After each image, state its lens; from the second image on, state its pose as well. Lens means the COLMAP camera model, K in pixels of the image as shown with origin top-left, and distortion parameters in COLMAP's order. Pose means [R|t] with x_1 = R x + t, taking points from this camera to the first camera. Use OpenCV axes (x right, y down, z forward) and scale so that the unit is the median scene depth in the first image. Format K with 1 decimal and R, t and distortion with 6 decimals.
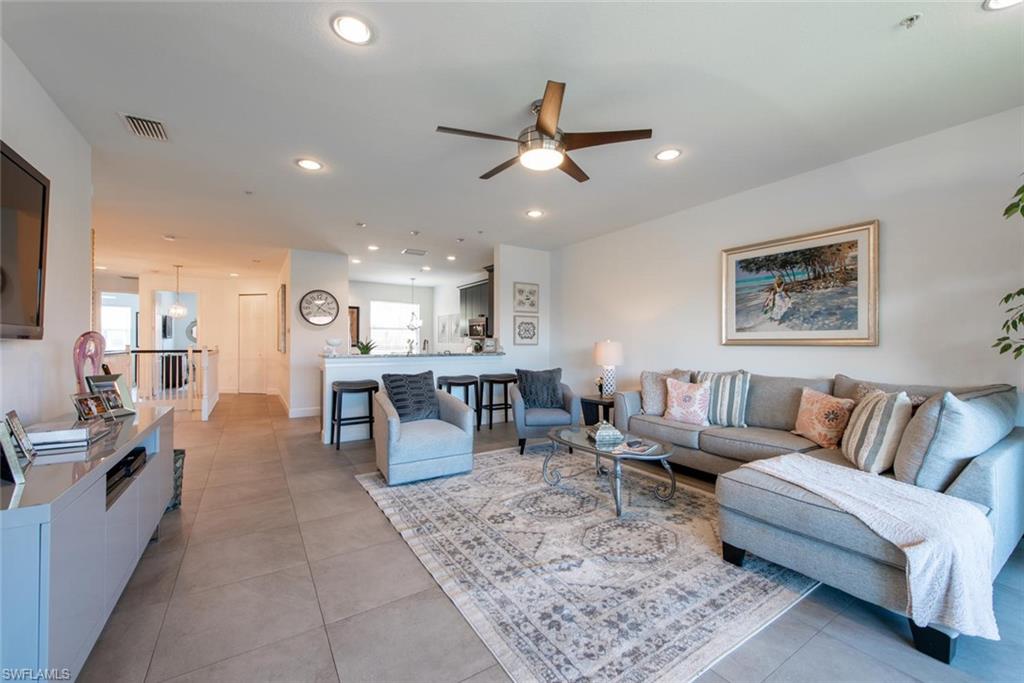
lens RADIAL K [[407.4, 0, 514.7], [0, 407.4, 342.6], [0, 0, 1]] dist [0.000474, -0.000010]
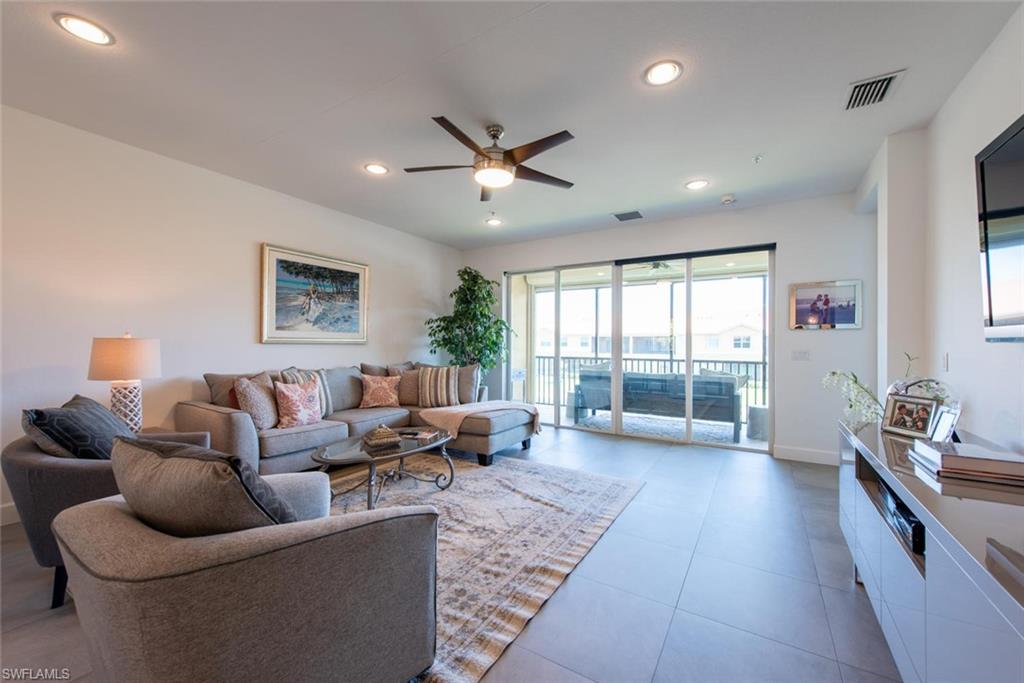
lens RADIAL K [[407.4, 0, 512.1], [0, 407.4, 340.9], [0, 0, 1]] dist [0.000474, -0.000010]
pose [[-0.434888, 0.001018, 0.900484, -0.676870], [-0.008522, 0.999950, -0.005246, 0.001004], [-0.900444, -0.009956, -0.434857, 1.016953]]
